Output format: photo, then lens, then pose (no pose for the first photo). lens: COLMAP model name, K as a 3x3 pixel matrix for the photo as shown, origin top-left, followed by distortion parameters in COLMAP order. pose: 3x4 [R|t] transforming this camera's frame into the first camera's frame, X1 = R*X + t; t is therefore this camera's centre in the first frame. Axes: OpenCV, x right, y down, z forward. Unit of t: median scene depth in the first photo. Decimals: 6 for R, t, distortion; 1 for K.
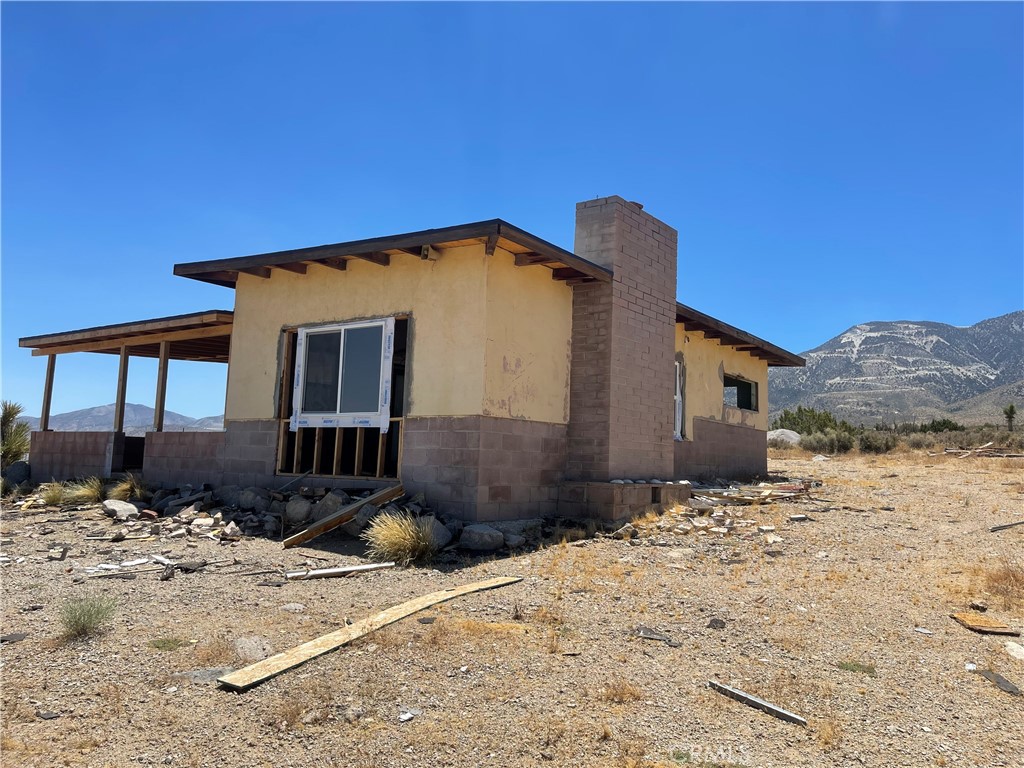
lens RADIAL K [[770.4, 0, 514.8], [0, 770.4, 381.4], [0, 0, 1]] dist [0.067978, -0.095168]
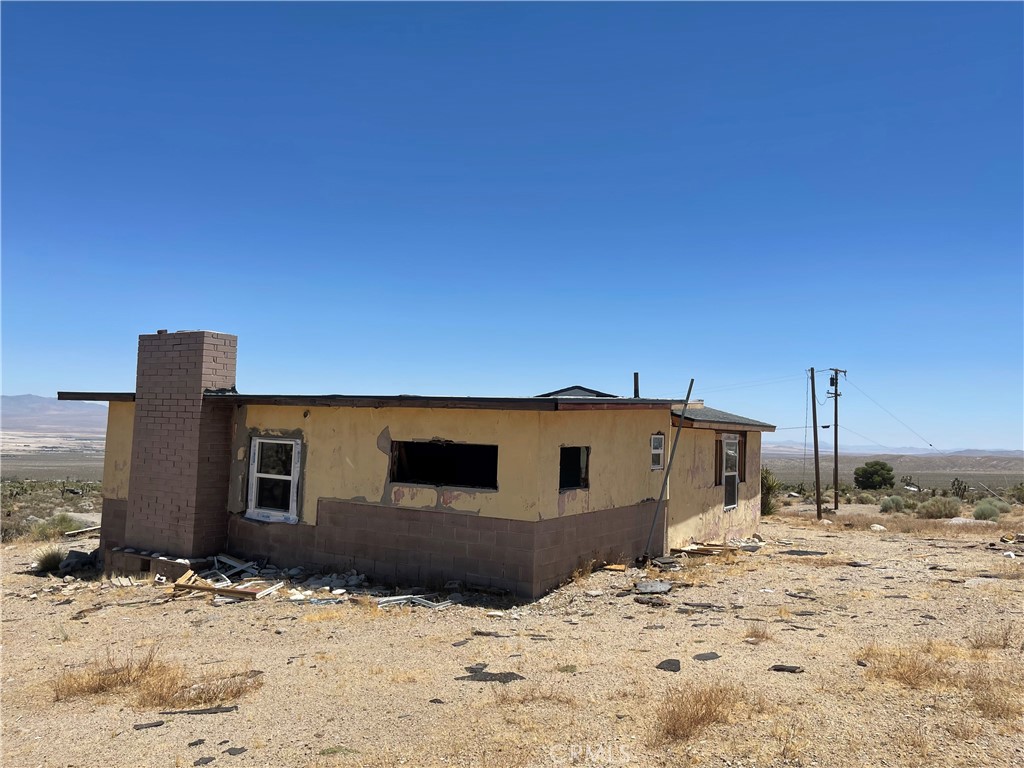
lens RADIAL K [[770.4, 0, 514.8], [0, 770.4, 381.4], [0, 0, 1]] dist [0.067978, -0.095168]
pose [[0.096598, -0.102899, -0.989990, 0.876585], [0.073312, 0.992675, -0.096025, 0.010584], [0.992620, -0.063303, 0.103434, 0.860763]]
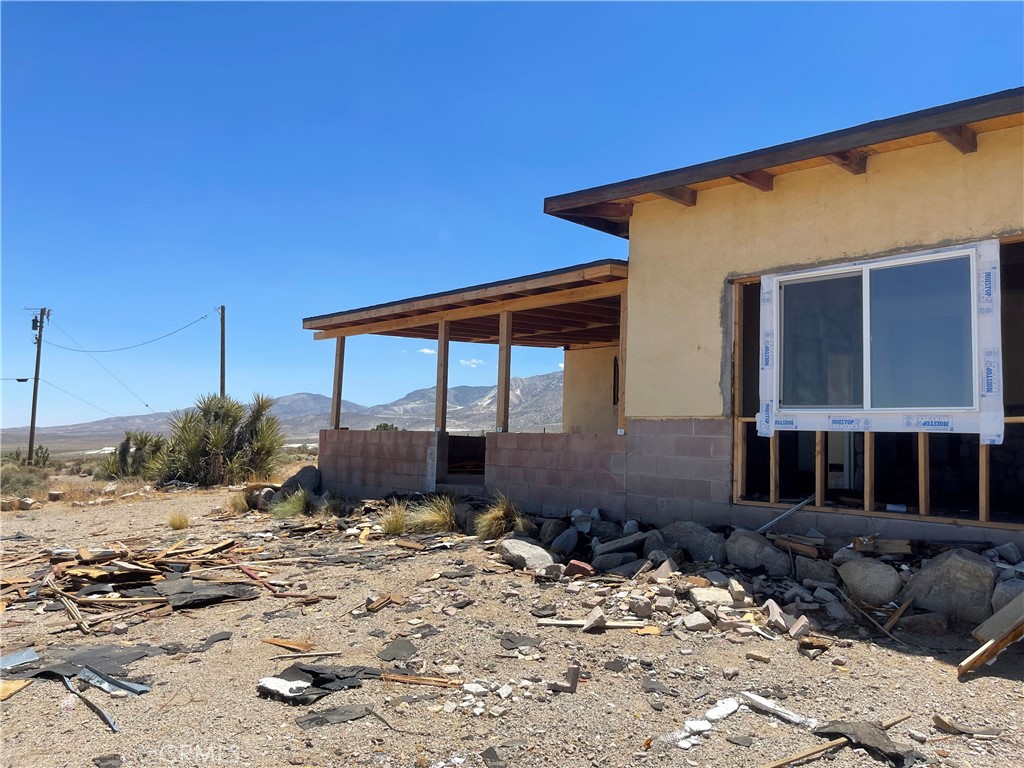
lens RADIAL K [[770.4, 0, 514.8], [0, 770.4, 381.4], [0, 0, 1]] dist [0.067978, -0.095168]
pose [[0.979195, -0.014693, -0.202388, -0.347777], [0.018048, 0.999728, 0.014740, 0.005651], [0.202116, -0.018086, 0.979195, 0.325214]]
